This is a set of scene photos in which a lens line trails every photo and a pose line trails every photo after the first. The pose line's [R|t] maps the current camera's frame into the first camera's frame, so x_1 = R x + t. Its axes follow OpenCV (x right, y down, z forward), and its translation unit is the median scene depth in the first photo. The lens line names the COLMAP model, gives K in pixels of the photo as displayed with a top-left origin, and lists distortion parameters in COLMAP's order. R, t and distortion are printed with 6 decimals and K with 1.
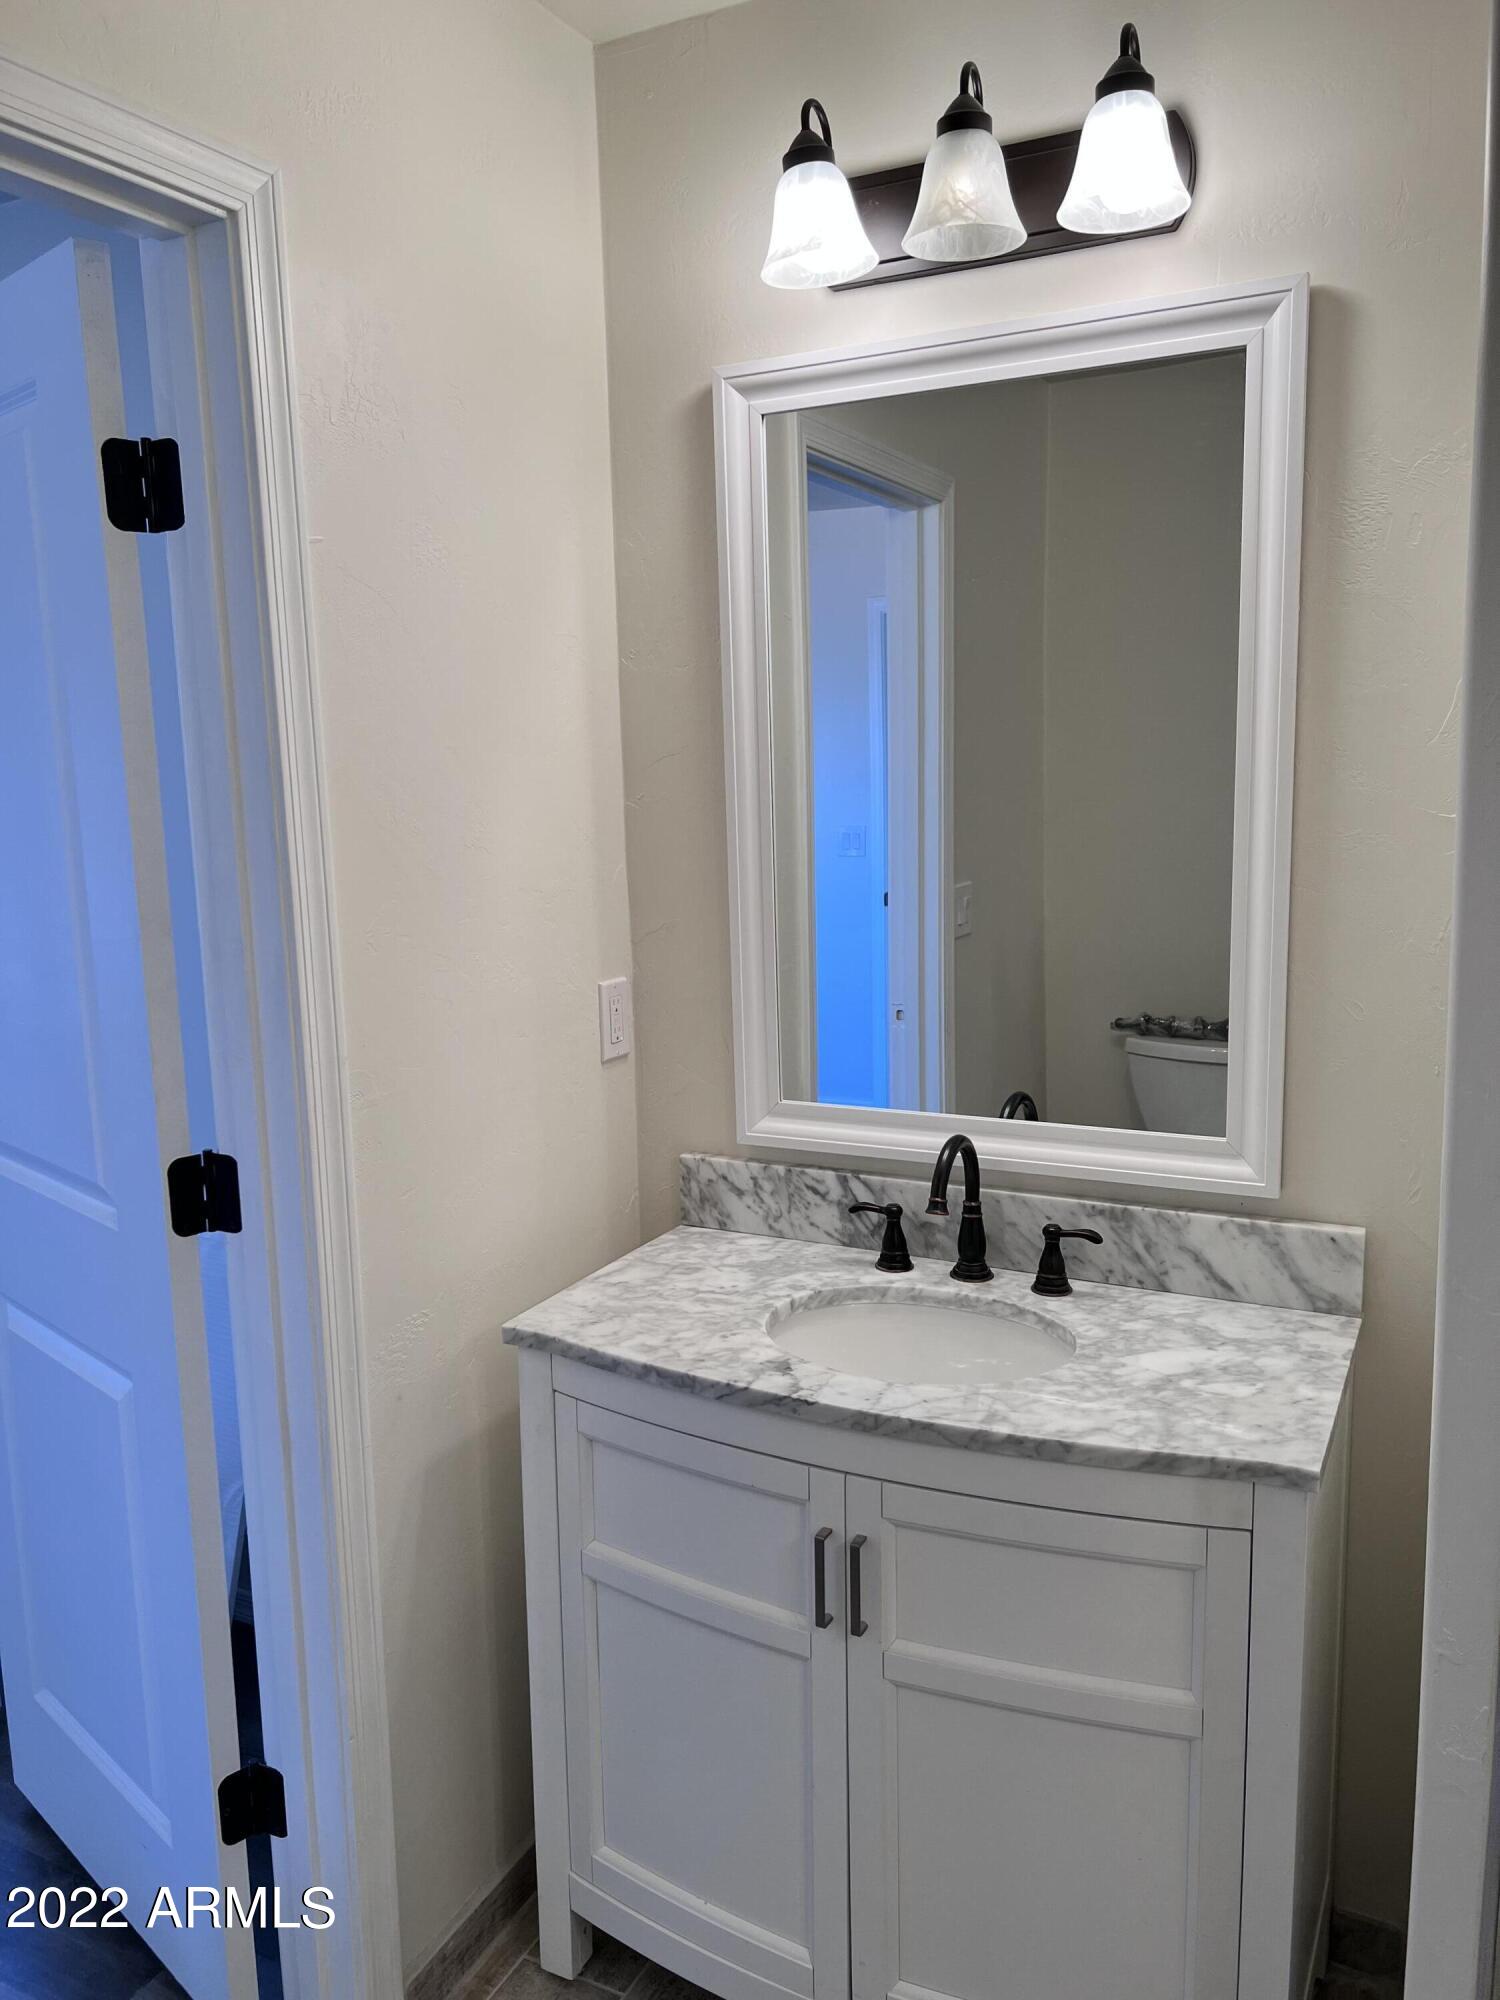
lens RADIAL K [[1494.4, 0, 740.8], [0, 1494.4, 995.4], [0, 0, 1]] dist [0.071499, -0.079005]
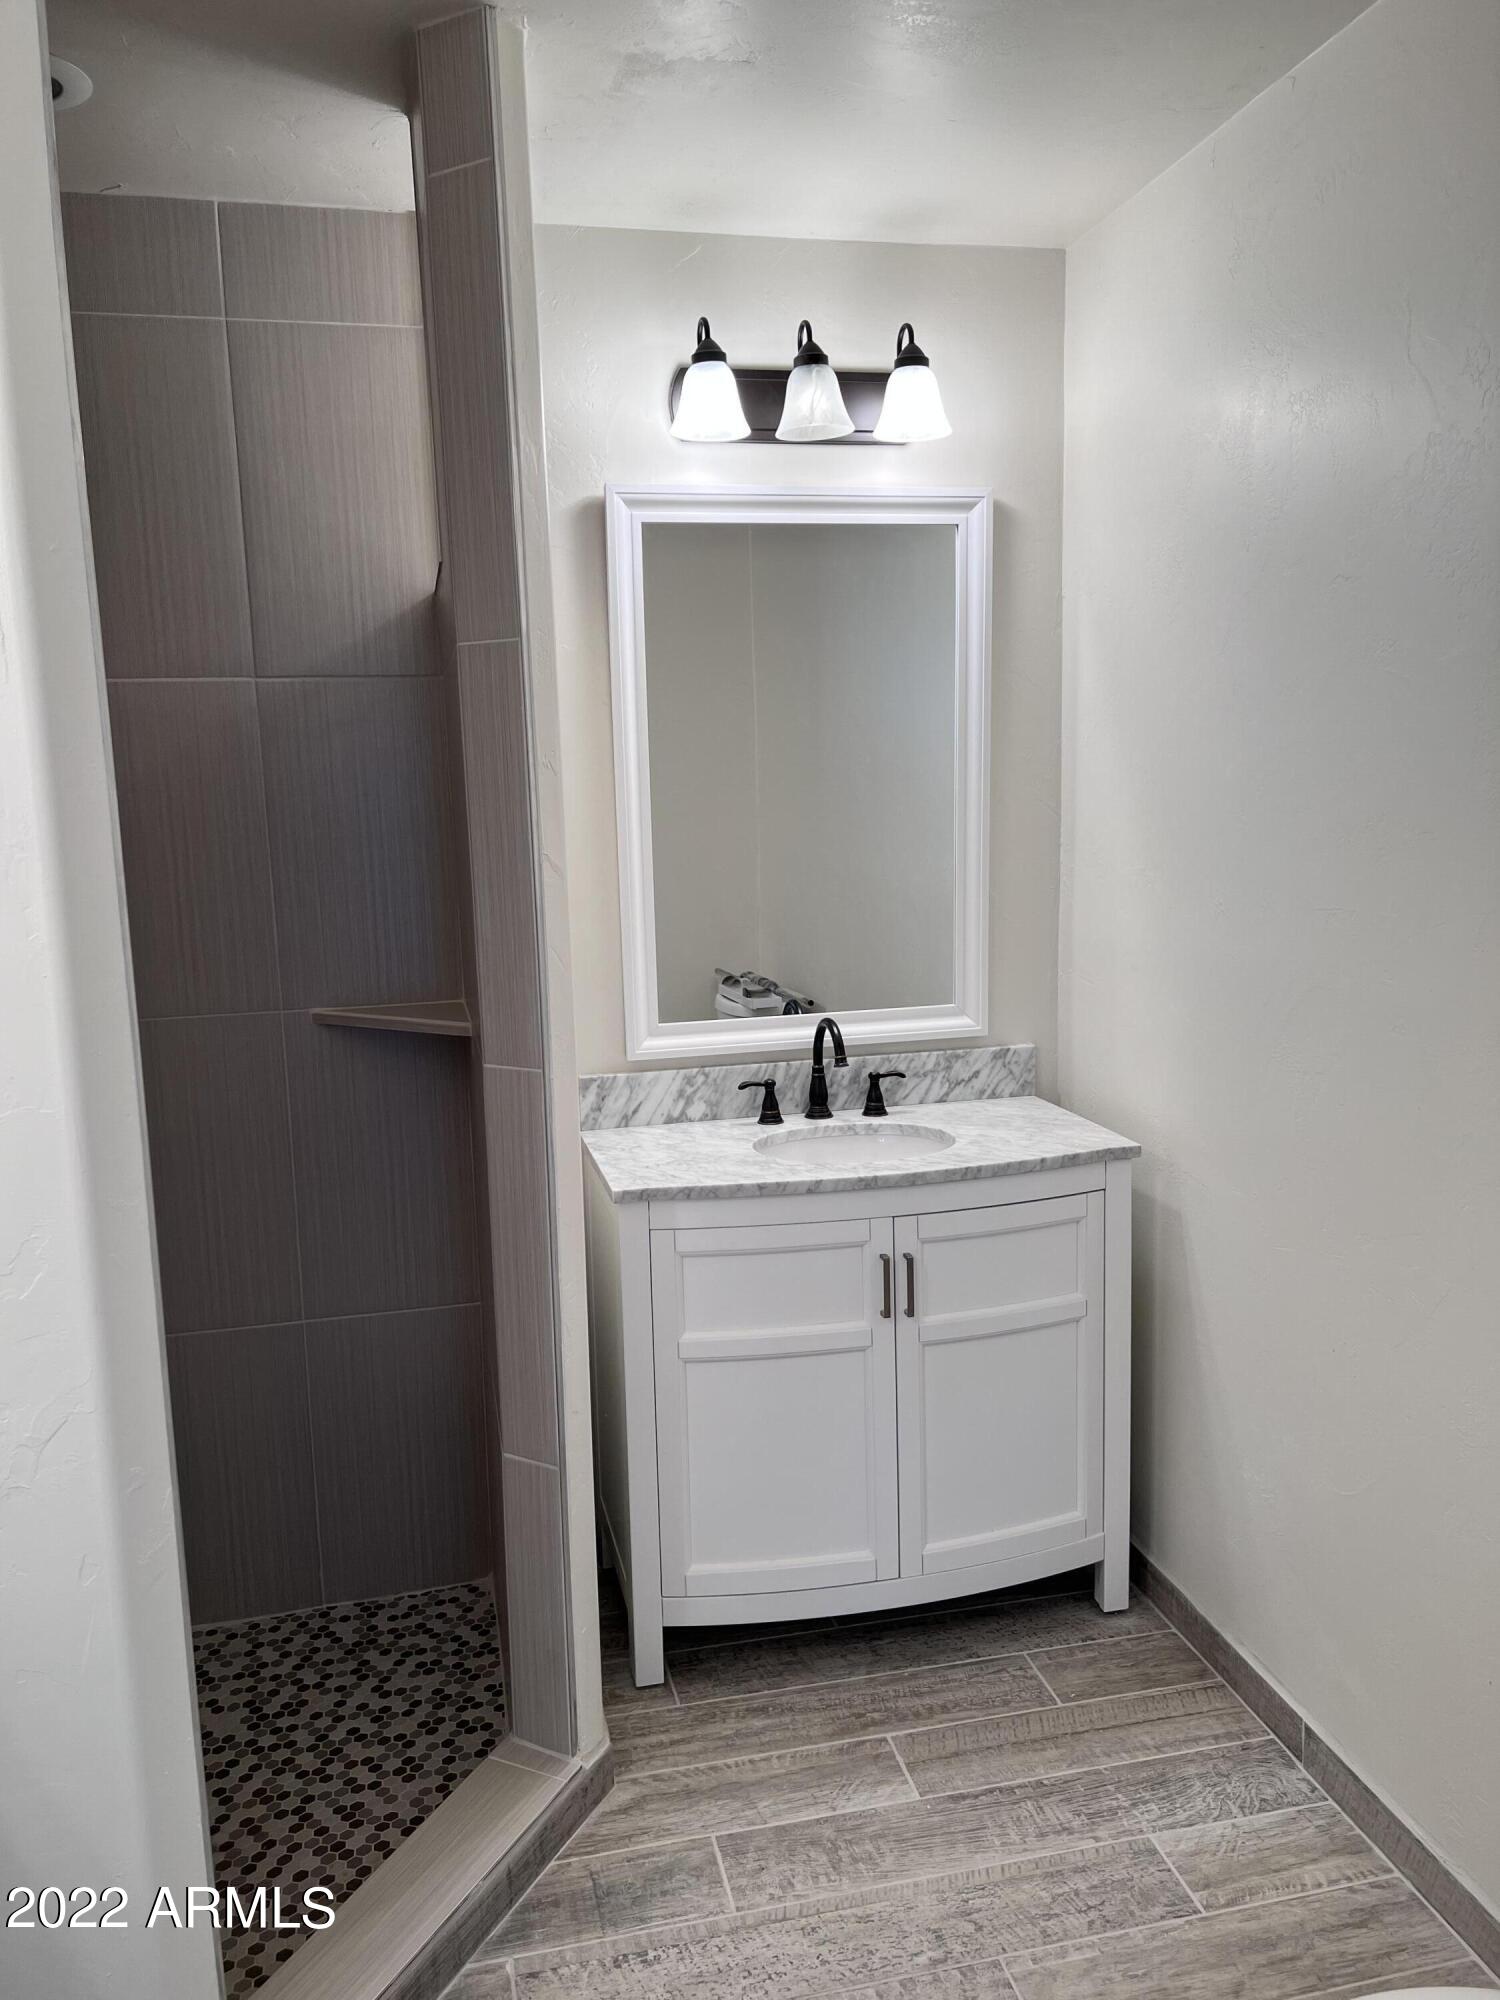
lens RADIAL K [[1494.4, 0, 740.8], [0, 1494.4, 995.4], [0, 0, 1]] dist [0.071499, -0.079005]
pose [[0.774026, -0.089912, 0.626738, -0.875297], [0.107384, 0.994167, 0.010003, 0.046504], [-0.623982, 0.059559, 0.779166, -0.116077]]
